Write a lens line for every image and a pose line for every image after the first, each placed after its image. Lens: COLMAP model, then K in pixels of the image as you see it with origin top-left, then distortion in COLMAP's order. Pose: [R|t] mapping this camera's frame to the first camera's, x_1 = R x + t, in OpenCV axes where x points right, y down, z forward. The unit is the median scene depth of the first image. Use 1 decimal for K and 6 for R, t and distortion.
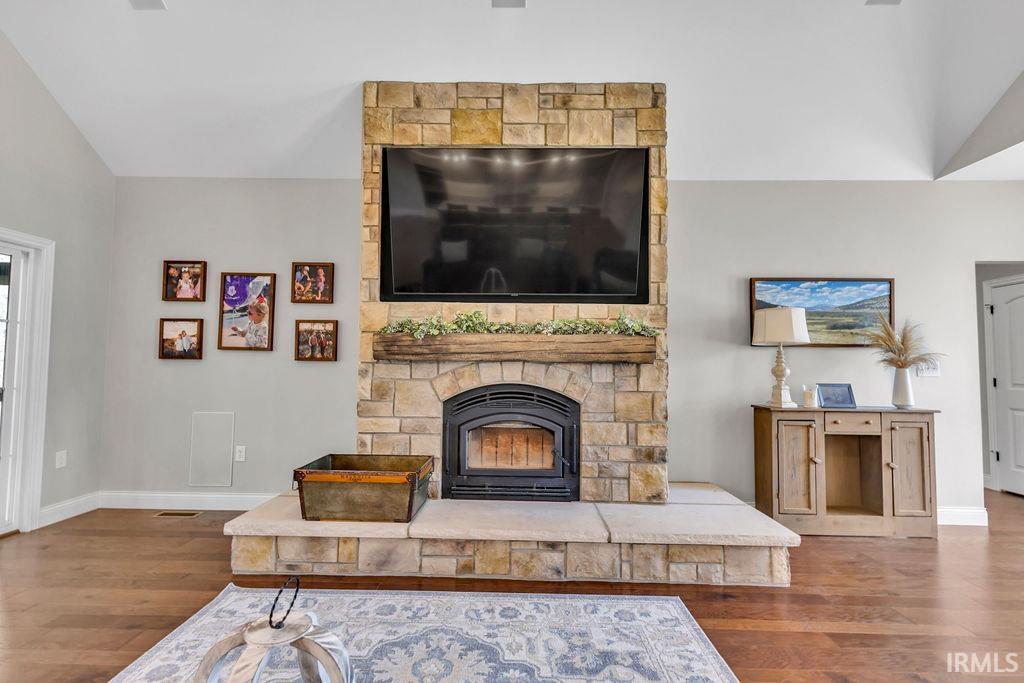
lens RADIAL K [[479.1, 0, 510.6], [0, 479.1, 357.9], [0, 0, 1]] dist [0.012213, -0.000451]
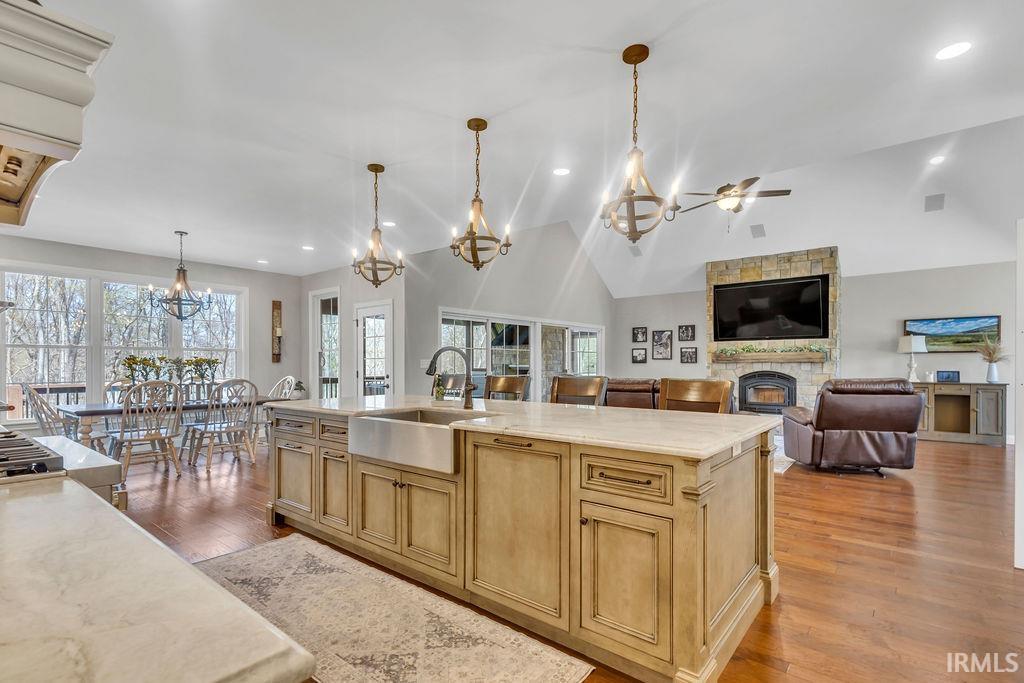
lens RADIAL K [[479.1, 0, 510.6], [0, 479.1, 357.9], [0, 0, 1]] dist [0.012213, -0.000451]
pose [[0.783313, -0.020091, -0.621303, 0.504972], [0.018420, 0.999789, -0.009107, -0.017672], [0.621355, -0.004310, 0.783518, -1.816613]]
